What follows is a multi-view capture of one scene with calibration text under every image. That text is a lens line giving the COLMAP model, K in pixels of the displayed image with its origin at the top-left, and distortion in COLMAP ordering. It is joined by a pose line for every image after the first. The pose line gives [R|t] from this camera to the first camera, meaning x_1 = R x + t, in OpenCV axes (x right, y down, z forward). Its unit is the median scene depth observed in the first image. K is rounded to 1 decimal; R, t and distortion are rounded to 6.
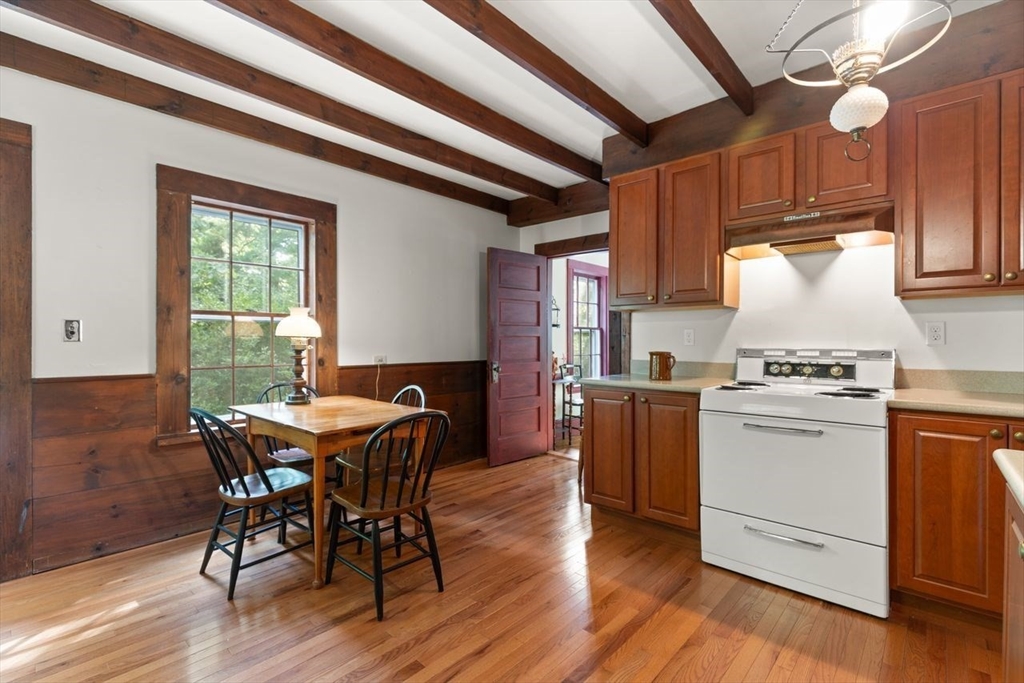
lens RADIAL K [[464.9, 0, 515.8], [0, 464.9, 341.9], [0, 0, 1]] dist [0.001324, -0.000658]
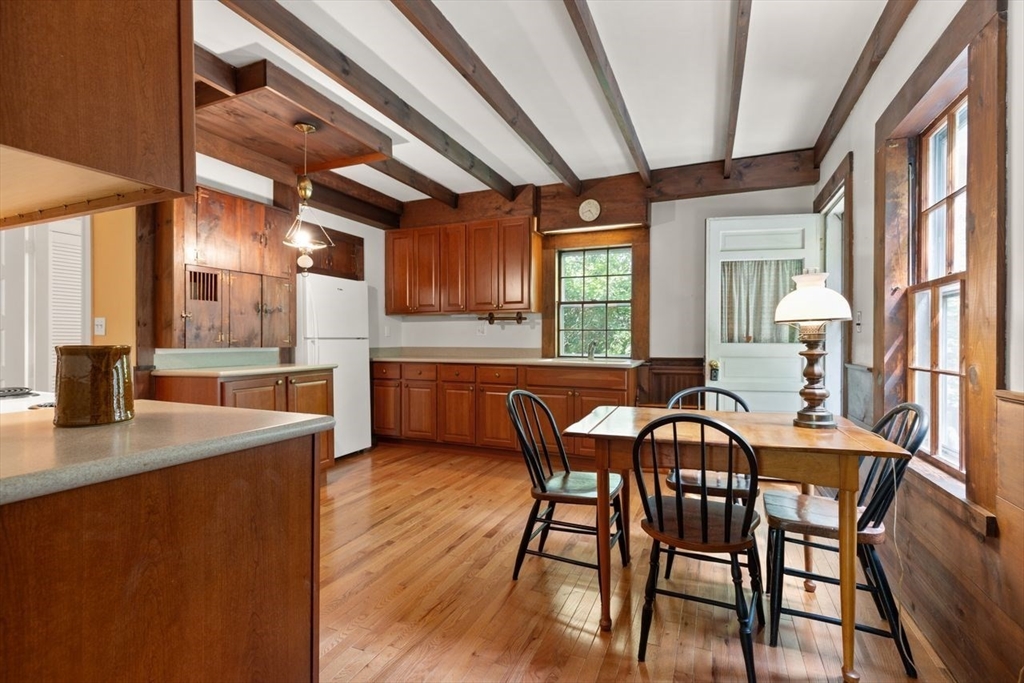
lens RADIAL K [[464.9, 0, 515.8], [0, 464.9, 341.9], [0, 0, 1]] dist [0.001324, -0.000658]
pose [[-0.945988, 0.000640, -0.324200, 0.106306], [-0.002775, 0.999945, 0.010072, 0.008124], [0.324189, 0.010427, -0.945935, 1.274256]]
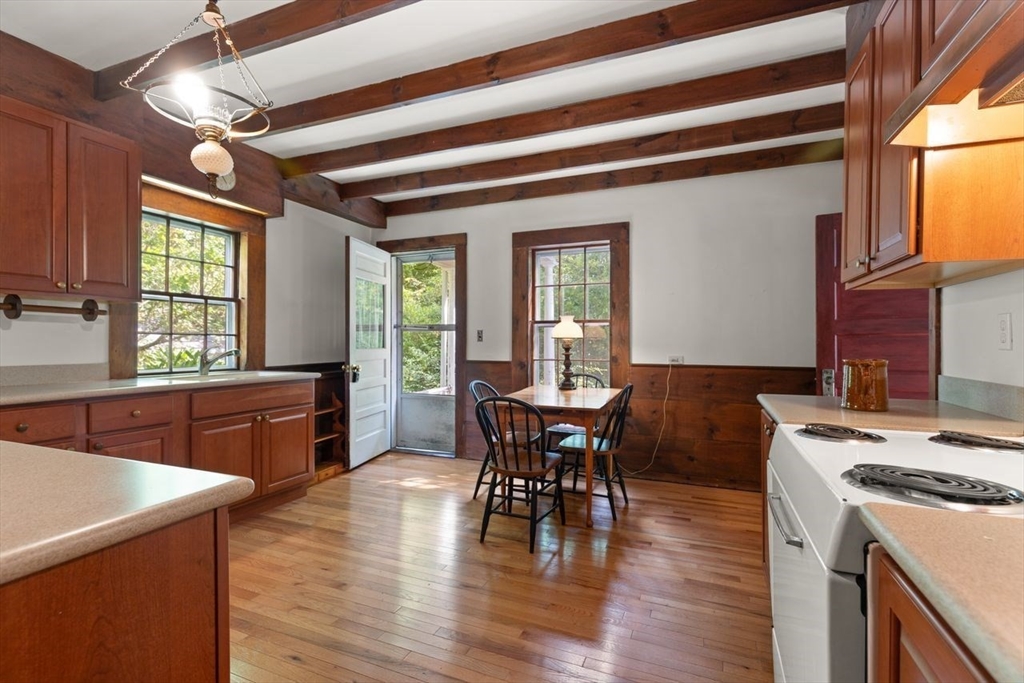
lens RADIAL K [[464.9, 0, 515.8], [0, 464.9, 341.9], [0, 0, 1]] dist [0.001324, -0.000658]
pose [[0.334442, -0.001022, -0.942416, 0.612262], [-0.002475, 0.999995, -0.001963, 0.002357], [0.942413, 0.002989, 0.334438, 0.371165]]
